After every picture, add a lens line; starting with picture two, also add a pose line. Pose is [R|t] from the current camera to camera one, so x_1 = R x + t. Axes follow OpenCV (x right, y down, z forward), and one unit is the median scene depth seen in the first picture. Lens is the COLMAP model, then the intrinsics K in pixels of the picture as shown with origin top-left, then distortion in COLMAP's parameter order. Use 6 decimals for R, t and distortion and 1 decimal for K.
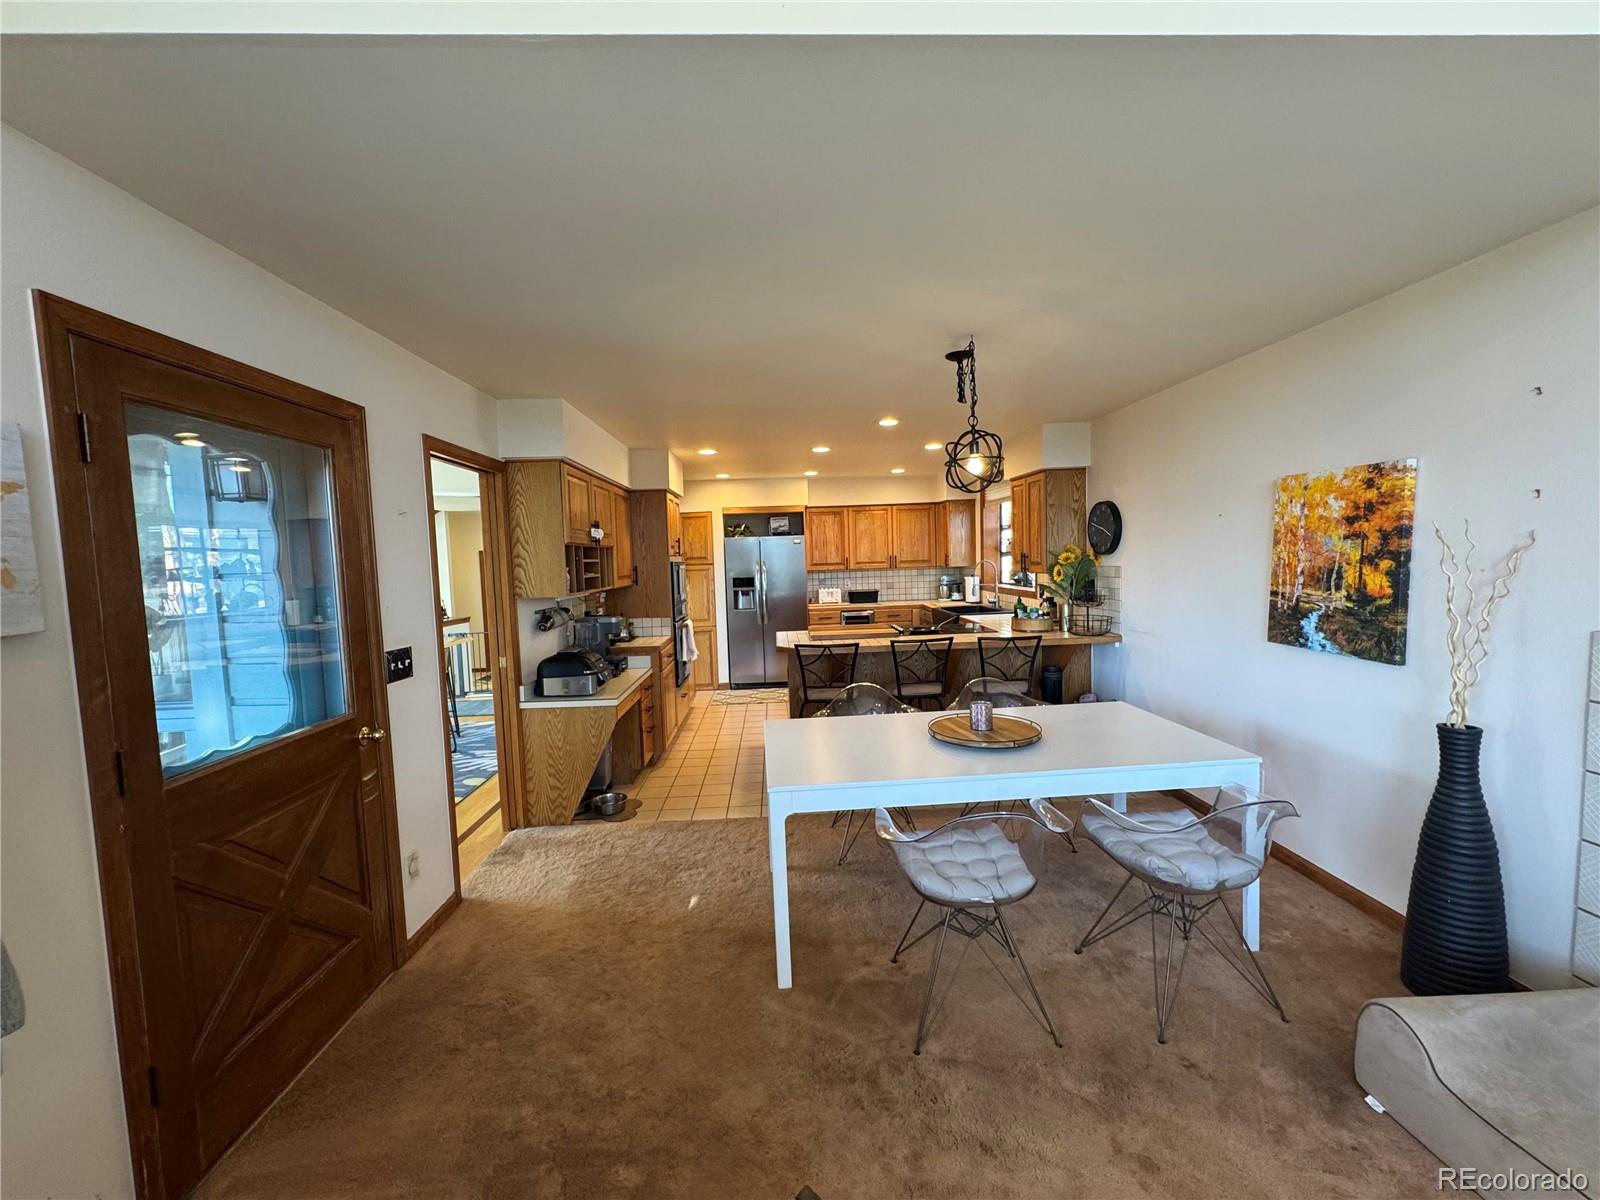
lens RADIAL K [[638.9, 0, 797.9], [0, 638.9, 600.0], [0, 0, 1]] dist [-0.001983, -0.000313]
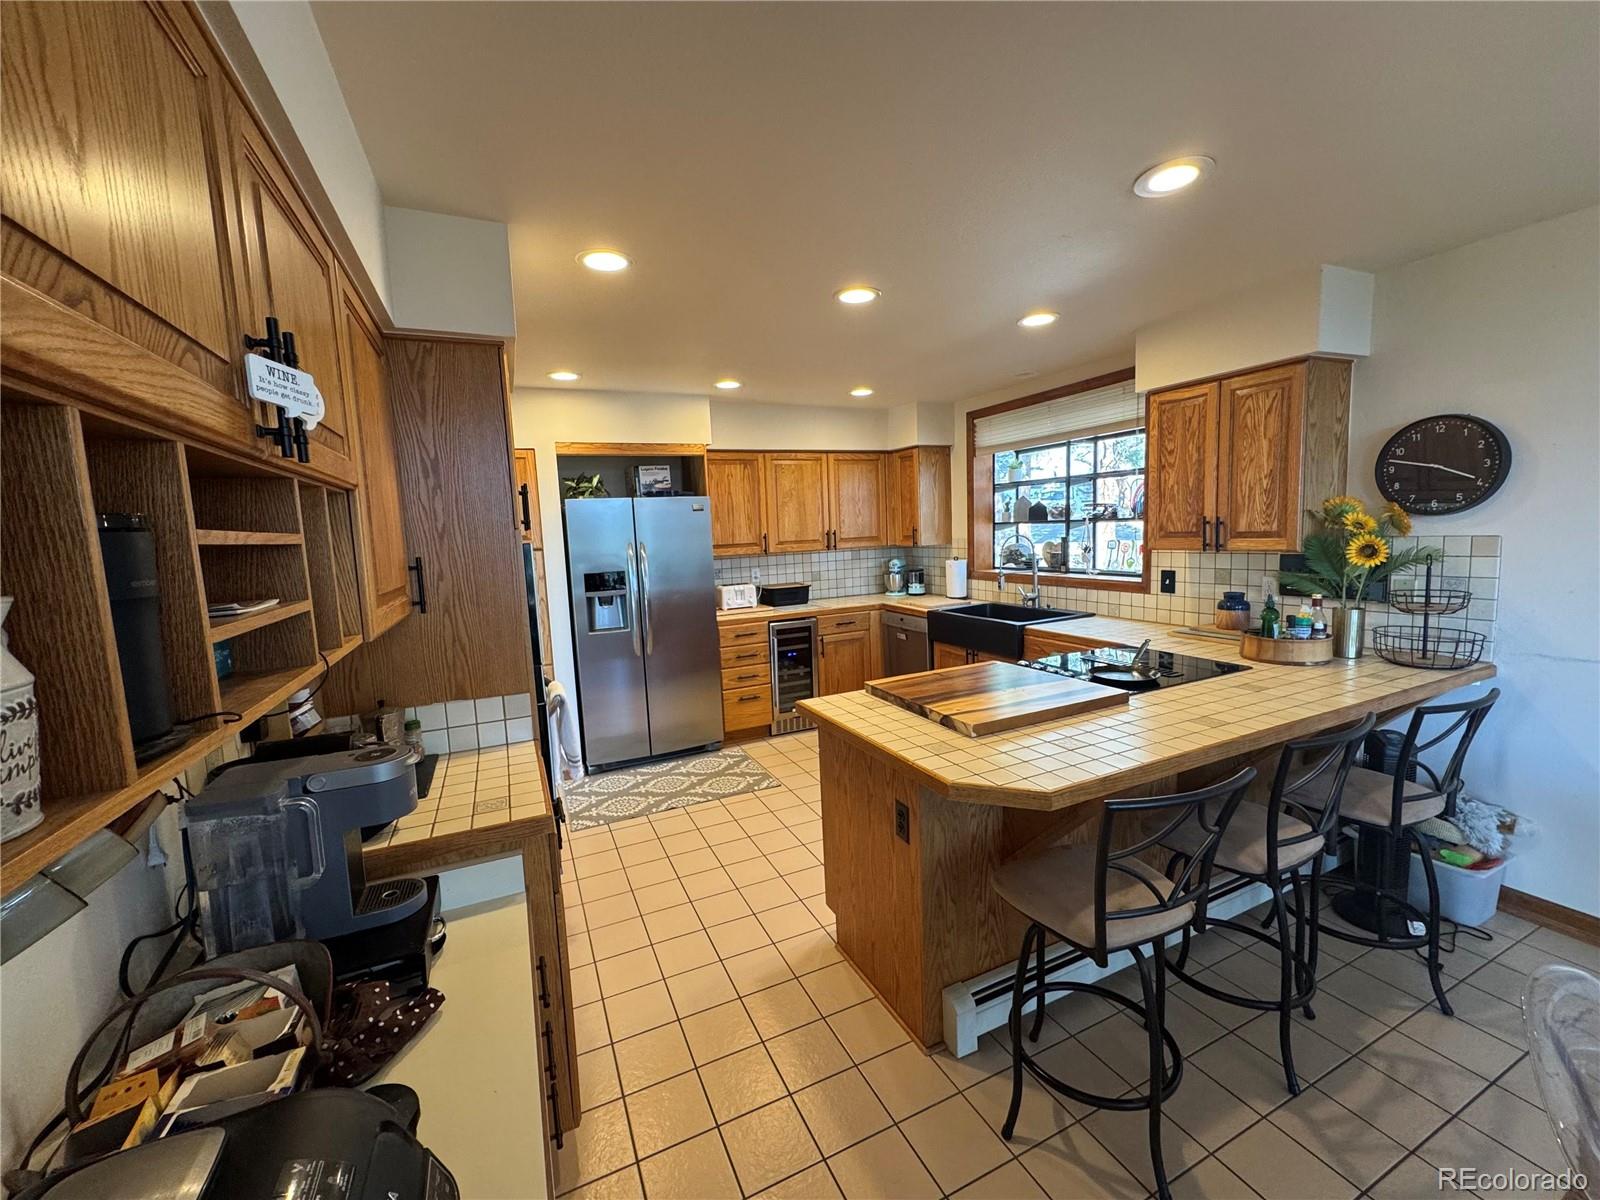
lens RADIAL K [[638.9, 0, 793.6], [0, 638.9, 596.1], [0, 0, 1]] dist [-0.001983, -0.000313]
pose [[0.926596, -0.047293, 0.373072, -0.204348], [0.039036, 0.998798, 0.029660, -0.036049], [-0.374026, -0.012919, 0.927328, 0.631418]]
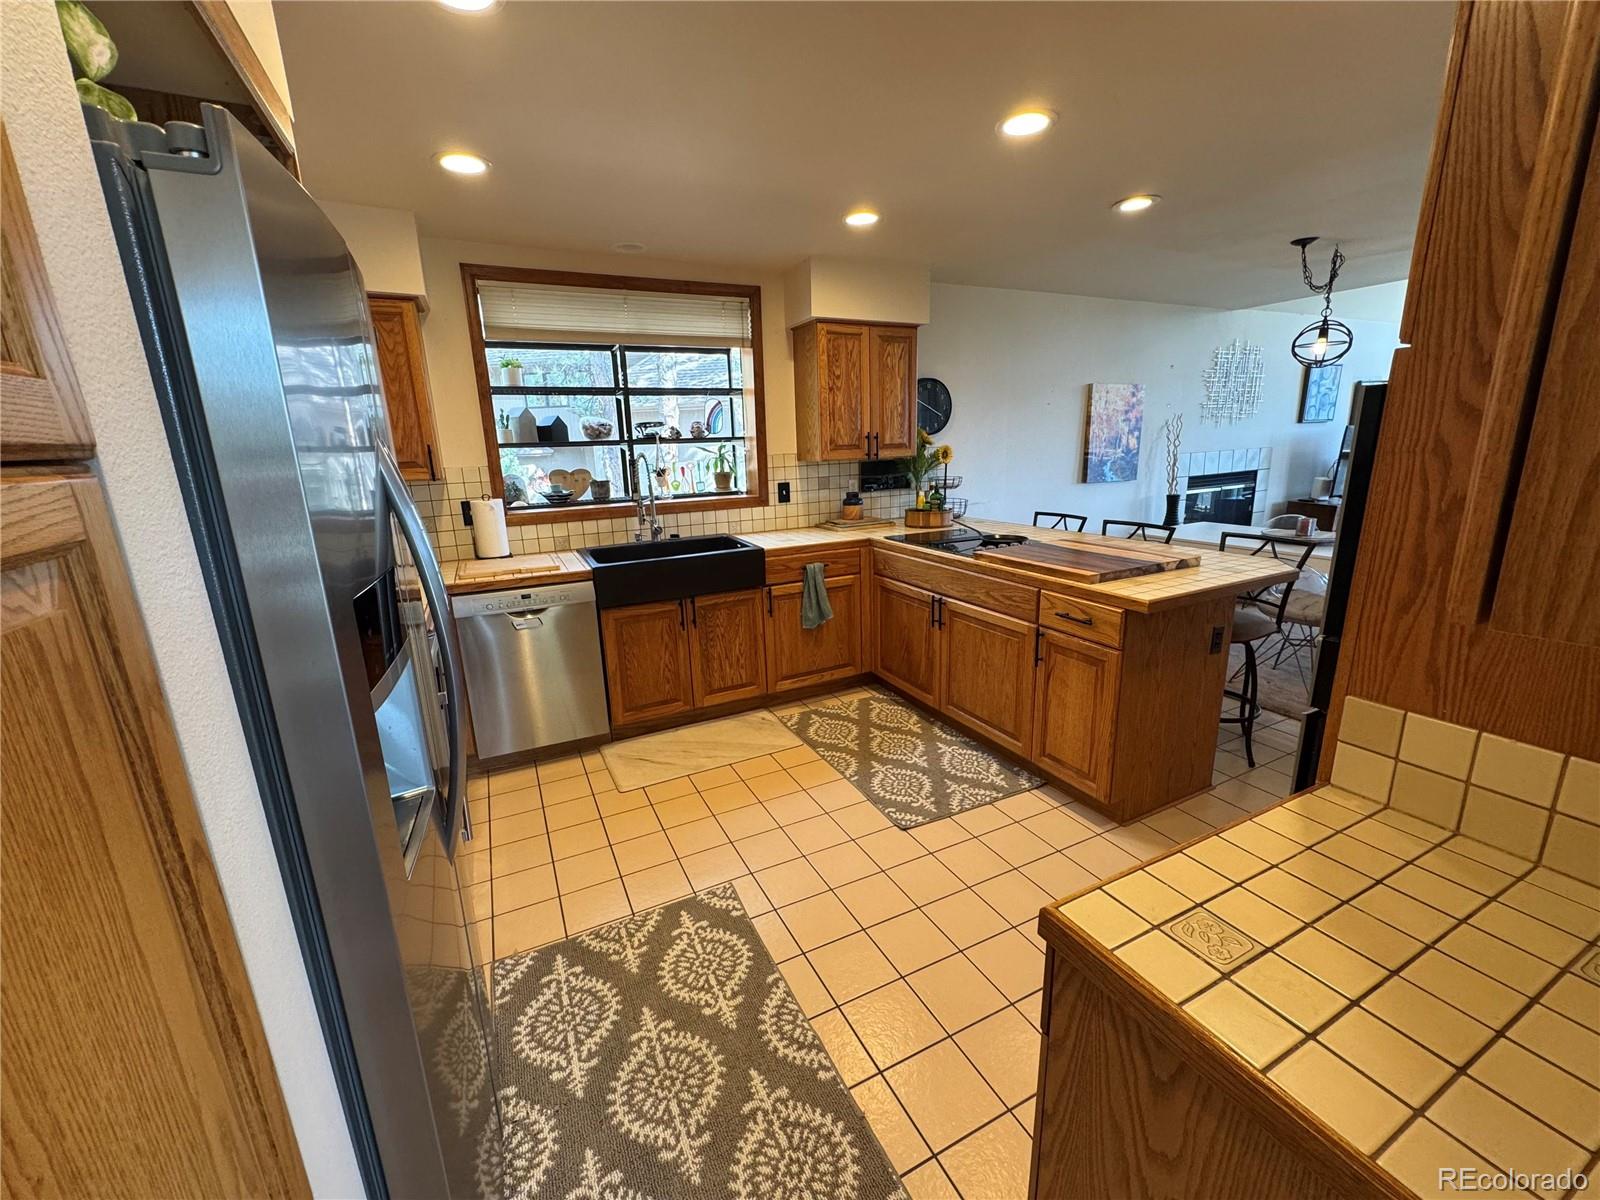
lens RADIAL K [[638.9, 0, 805.2], [0, 638.9, 603.7], [0, 0, 1]] dist [-0.001983, -0.000313]
pose [[-0.411023, -0.183415, 0.892983, -0.321360], [0.108253, 0.962800, 0.247582, -0.076534], [-0.905175, 0.198430, -0.375877, 1.420244]]
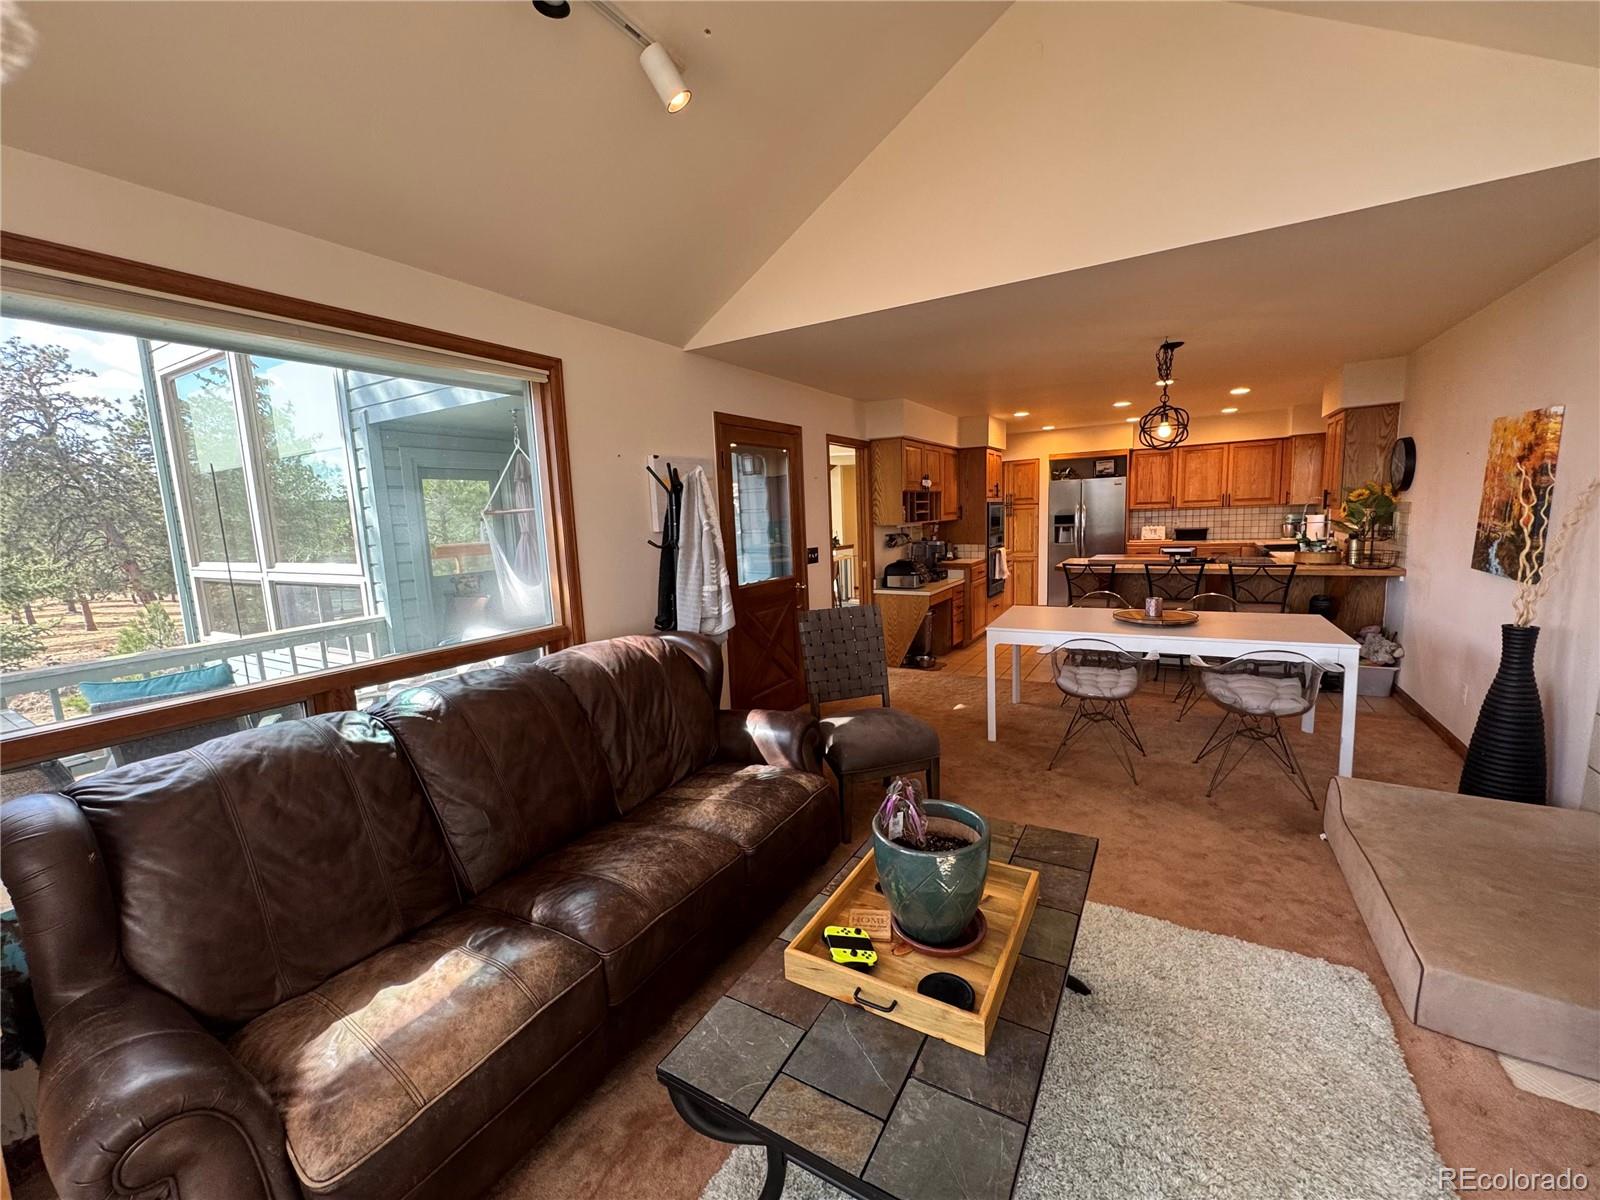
lens RADIAL K [[638.9, 0, 798.7], [0, 638.9, 599.6], [0, 0, 1]] dist [-0.001983, -0.000313]
pose [[0.840554, 0.072154, -0.536901, 0.206278], [-0.023672, 0.995036, 0.096662, 0.023652], [0.541210, -0.068540, 0.838089, -0.346678]]
